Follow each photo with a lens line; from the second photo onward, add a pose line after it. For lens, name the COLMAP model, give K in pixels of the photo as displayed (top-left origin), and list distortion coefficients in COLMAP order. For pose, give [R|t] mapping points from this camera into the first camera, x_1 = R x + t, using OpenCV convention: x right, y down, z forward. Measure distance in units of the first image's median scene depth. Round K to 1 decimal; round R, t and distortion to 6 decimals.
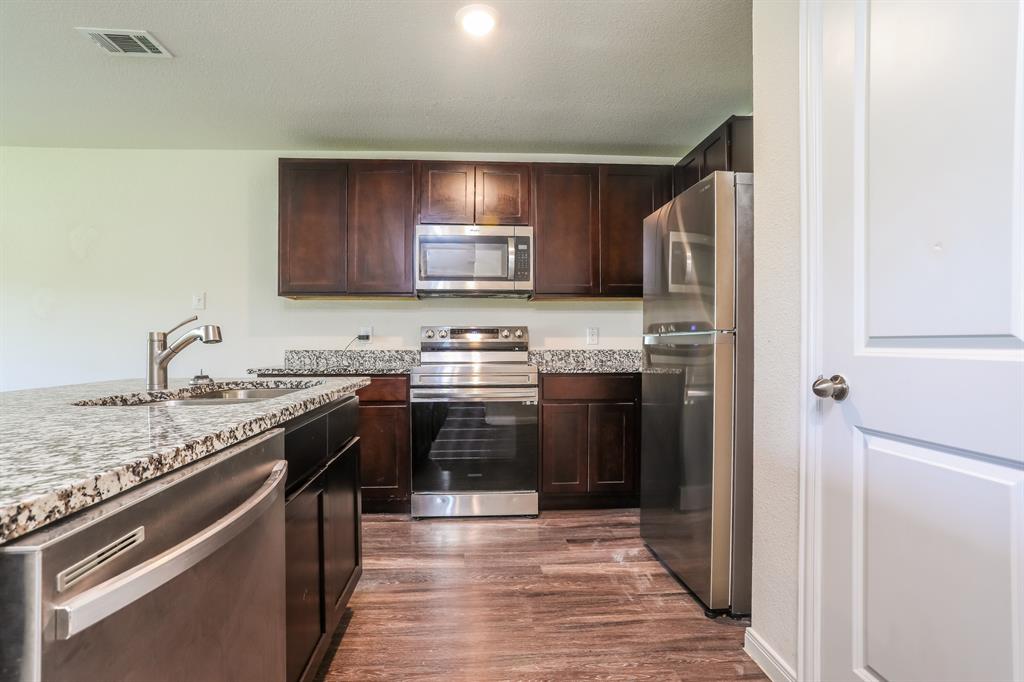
lens RADIAL K [[493.8, 0, 497.2], [0, 493.8, 342.7], [0, 0, 1]] dist [-0.048929, 0.008732]
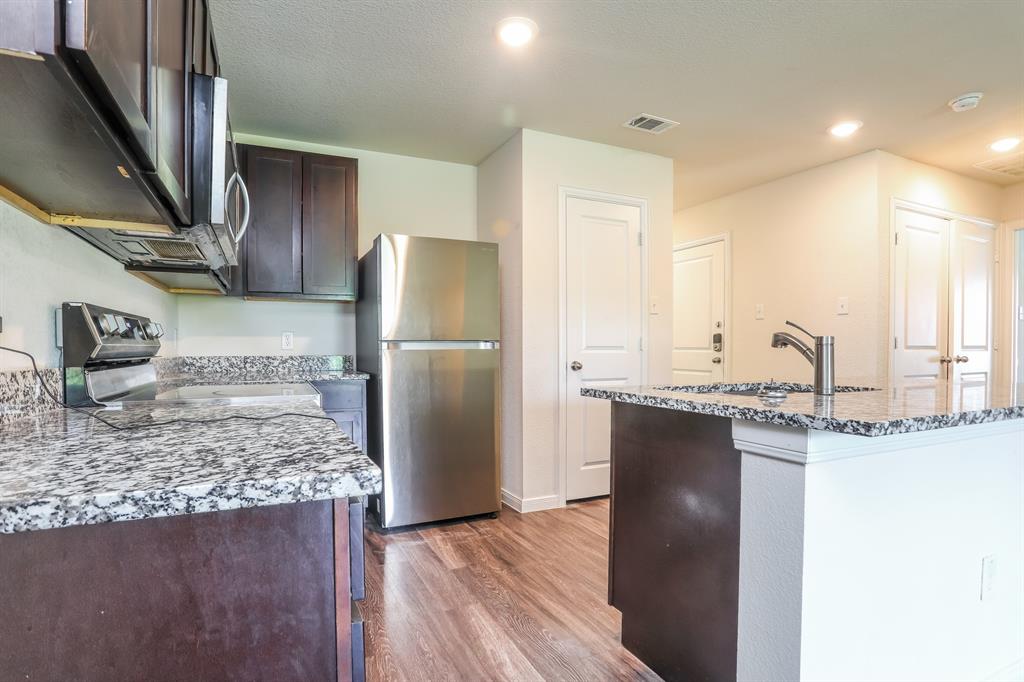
lens RADIAL K [[516.4, 0, 498.8], [0, 516.4, 354.7], [0, 0, 1]] dist [-0.038646, 0.000238]
pose [[-0.369157, -0.009124, 0.929322, -0.656100], [-0.000214, 0.999953, 0.009732, 0.002776], [-0.929367, 0.003394, -0.369141, 0.919637]]
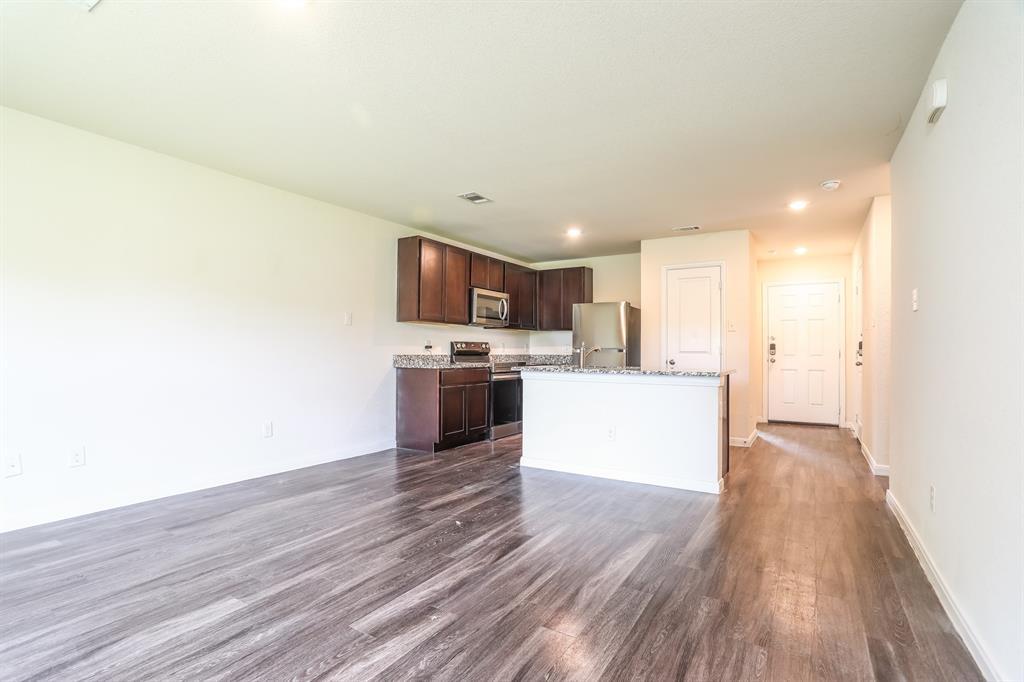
lens RADIAL K [[493.8, 0, 508.2], [0, 493.8, 359.9], [0, 0, 1]] dist [-0.048929, 0.008732]
pose [[0.571119, -0.010326, 0.820803, -1.594688], [-0.008205, 0.999799, 0.018287, -0.000775], [-0.820826, -0.017178, 0.570919, -0.169963]]
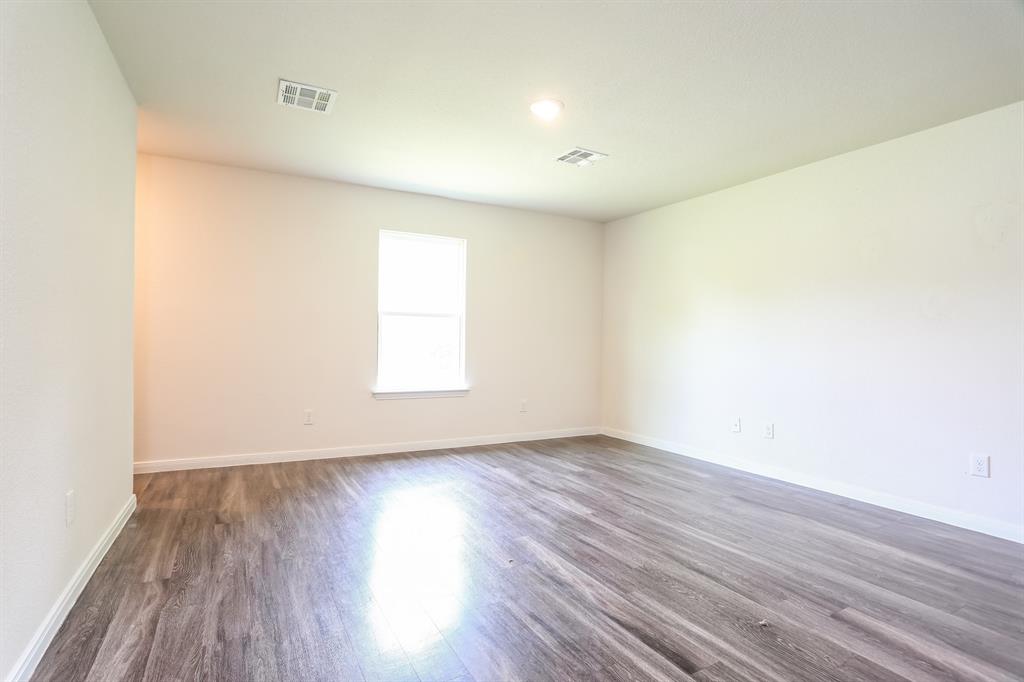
lens RADIAL K [[493.8, 0, 482.7], [0, 493.8, 345.6], [0, 0, 1]] dist [-0.048929, 0.008732]
pose [[0.402938, 0.013007, -0.915135, -0.496738], [-0.014147, 0.999868, 0.007982, 0.000222], [0.915118, 0.009730, 0.403069, -0.097434]]
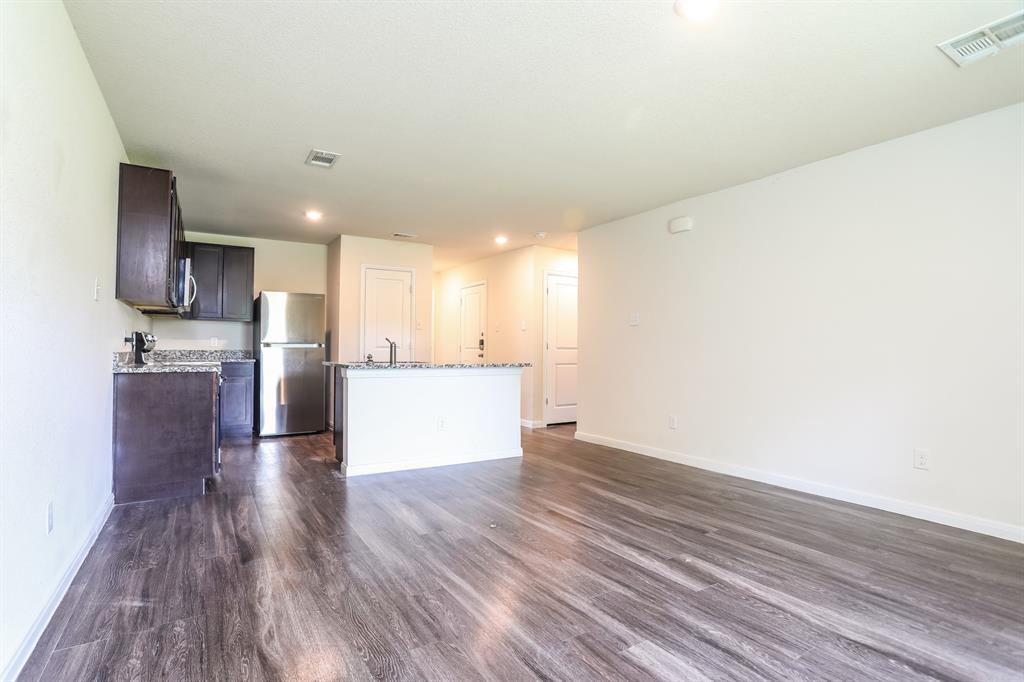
lens RADIAL K [[493.8, 0, 500.8], [0, 493.8, 339.9], [0, 0, 1]] dist [-0.048929, 0.008732]
pose [[-0.482179, 0.013125, 0.875975, -1.681157], [-0.007435, 0.999790, -0.019072, 0.003788], [-0.876041, -0.015709, -0.481980, 0.868414]]
